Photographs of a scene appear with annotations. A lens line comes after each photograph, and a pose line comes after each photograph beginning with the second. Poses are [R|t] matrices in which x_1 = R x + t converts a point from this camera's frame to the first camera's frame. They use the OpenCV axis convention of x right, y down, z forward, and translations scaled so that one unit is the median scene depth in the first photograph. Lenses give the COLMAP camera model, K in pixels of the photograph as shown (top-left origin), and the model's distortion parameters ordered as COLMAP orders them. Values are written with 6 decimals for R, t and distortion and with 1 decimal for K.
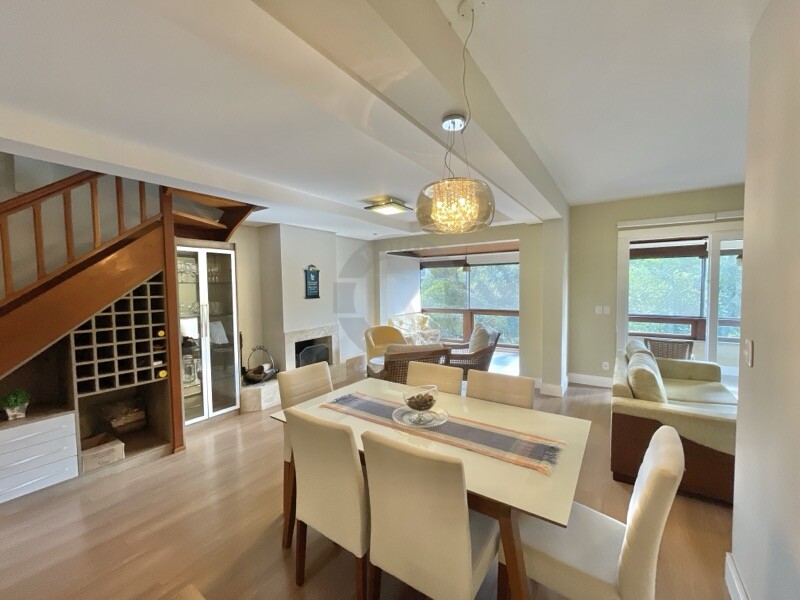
lens RADIAL K [[323.7, 0, 400.0], [0, 323.7, 300.0], [0, 0, 1]] dist [-0.000859, -0.000346]
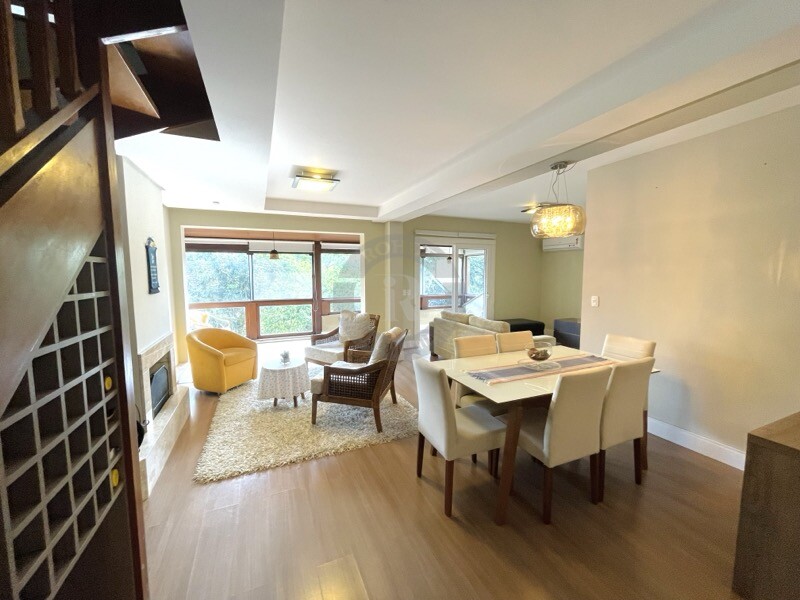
lens RADIAL K [[323.7, 0, 400.0], [0, 323.7, 300.0], [0, 0, 1]] dist [-0.000859, -0.000346]
pose [[0.523937, -0.061803, 0.849512, -0.534162], [0.037107, 0.998073, 0.049725, -0.006108], [-0.850948, 0.005470, 0.525221, 0.286487]]
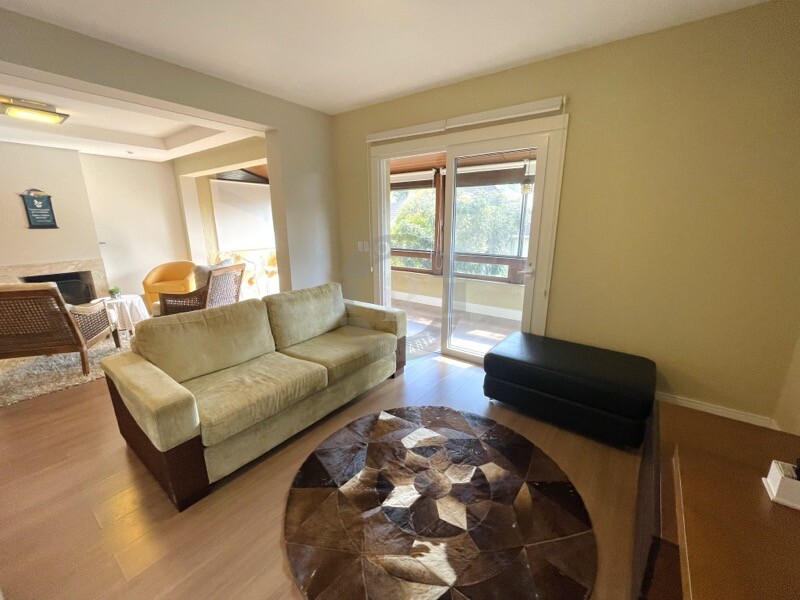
lens RADIAL K [[323.7, 0, 400.0], [0, 323.7, 300.0], [0, 0, 1]] dist [-0.000859, -0.000346]
pose [[0.999090, 0.021274, -0.036980, 0.731586], [-0.013508, 0.979942, 0.198824, -0.002050], [0.040468, -0.198144, 0.979337, 0.128090]]
